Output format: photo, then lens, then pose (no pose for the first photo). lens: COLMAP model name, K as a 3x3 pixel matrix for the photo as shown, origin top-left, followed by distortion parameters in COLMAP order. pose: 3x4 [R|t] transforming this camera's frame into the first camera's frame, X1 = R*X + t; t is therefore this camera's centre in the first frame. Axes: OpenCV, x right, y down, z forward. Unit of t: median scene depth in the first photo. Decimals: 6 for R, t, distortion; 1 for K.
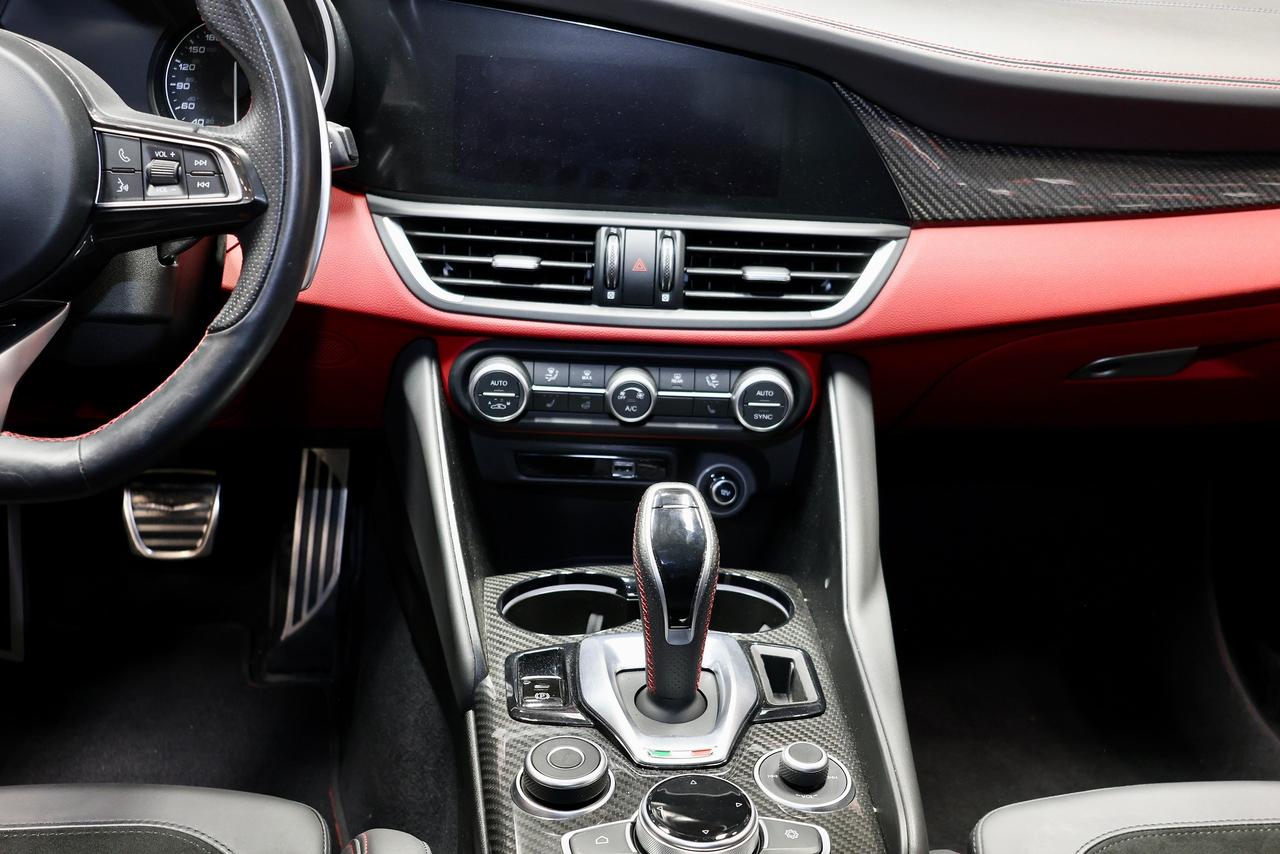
lens RADIAL K [[1554.3, 0, 646.3], [0, 1554.3, 432.0], [0, 0, 1]] dist [-0.002483, 0.000000]
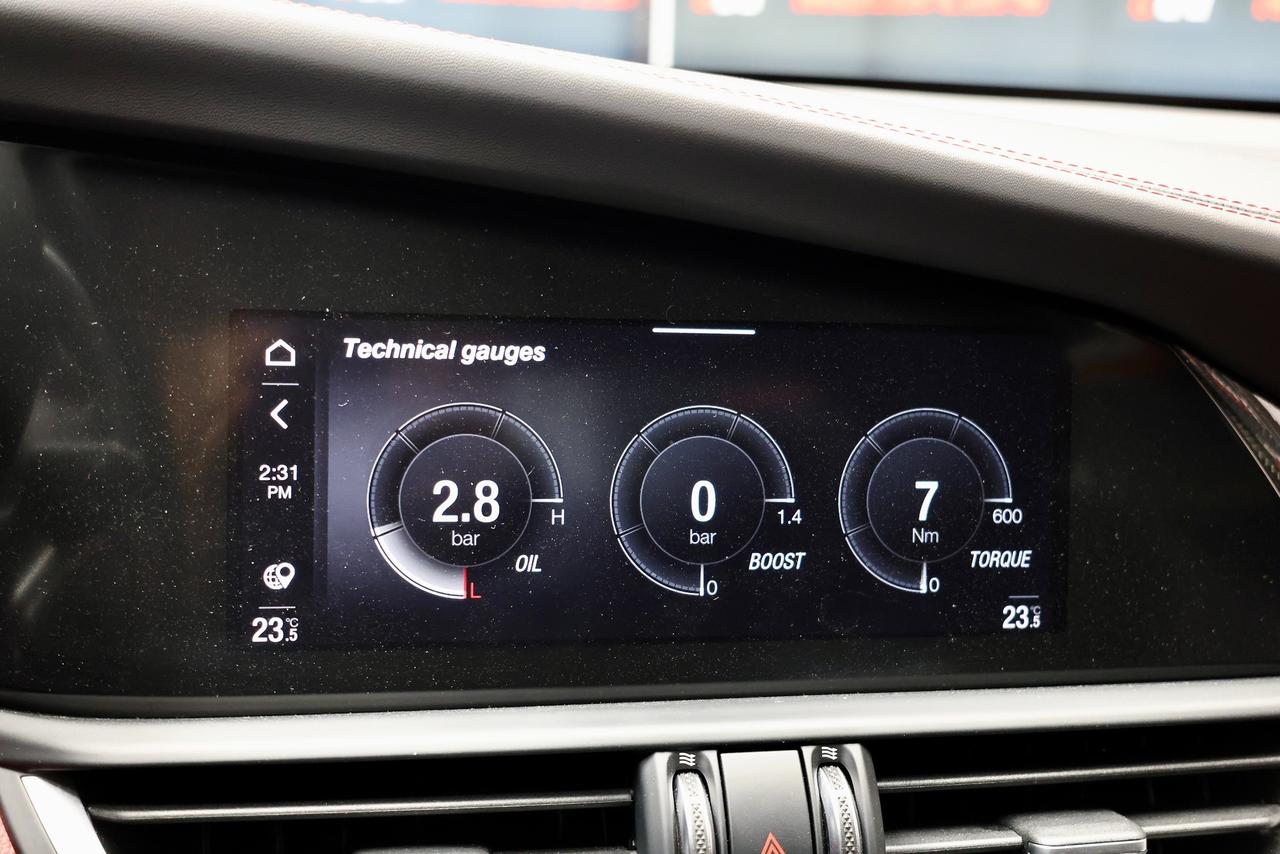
lens RADIAL K [[1554.3, 0, 633.7], [0, 1554.3, 421.6], [0, 0, 1]] dist [-0.002483, 0.000000]
pose [[0.980974, -0.051066, 0.187301, -0.100493], [0.090013, 0.974454, -0.205758, -0.137003], [-0.172009, 0.218703, 0.960511, 0.652945]]
